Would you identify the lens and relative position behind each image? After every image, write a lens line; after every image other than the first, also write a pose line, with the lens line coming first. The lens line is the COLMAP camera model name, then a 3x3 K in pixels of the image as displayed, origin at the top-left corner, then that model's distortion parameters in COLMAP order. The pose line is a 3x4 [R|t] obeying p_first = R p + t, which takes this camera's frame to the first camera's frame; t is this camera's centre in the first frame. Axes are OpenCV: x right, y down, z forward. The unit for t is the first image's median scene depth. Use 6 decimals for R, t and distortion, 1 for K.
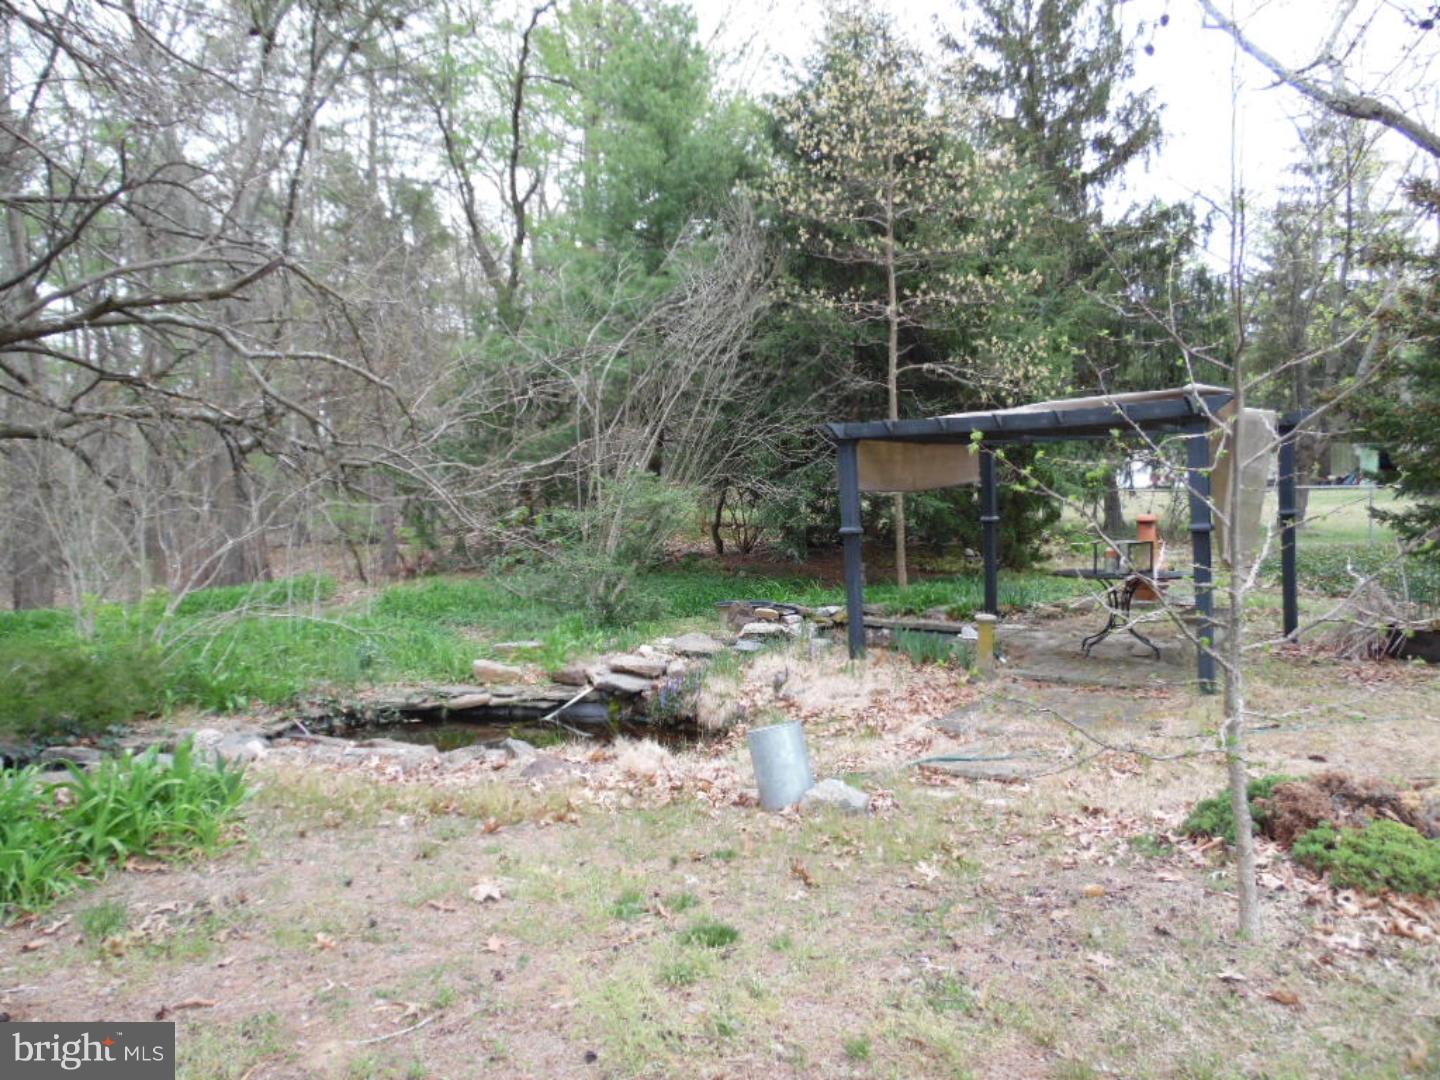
lens RADIAL K [[1067.1, 0, 713.9], [0, 1067.1, 534.1], [0, 0, 1]] dist [-0.009717, 0.029317]
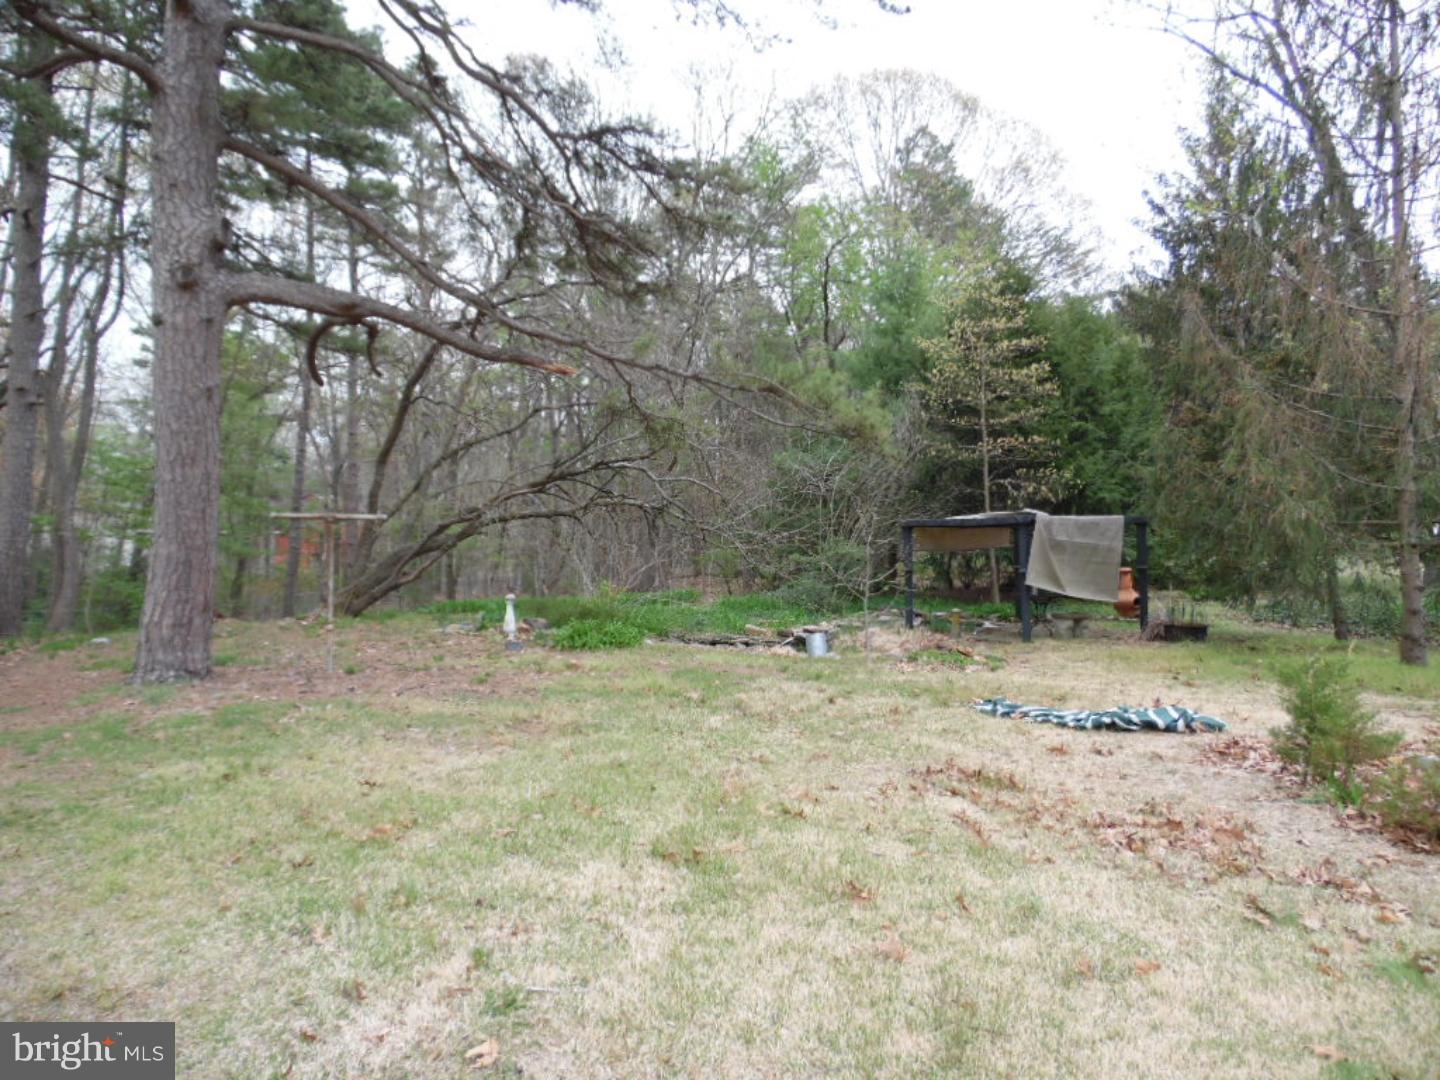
lens RADIAL K [[1067.1, 0, 720.8], [0, 1067.1, 541.8], [0, 0, 1]] dist [-0.009717, 0.029317]
pose [[0.936808, 0.020761, -0.349228, 0.381954], [-0.032720, 0.999062, -0.028377, 0.009660], [0.348311, 0.038010, 0.936608, -0.840260]]
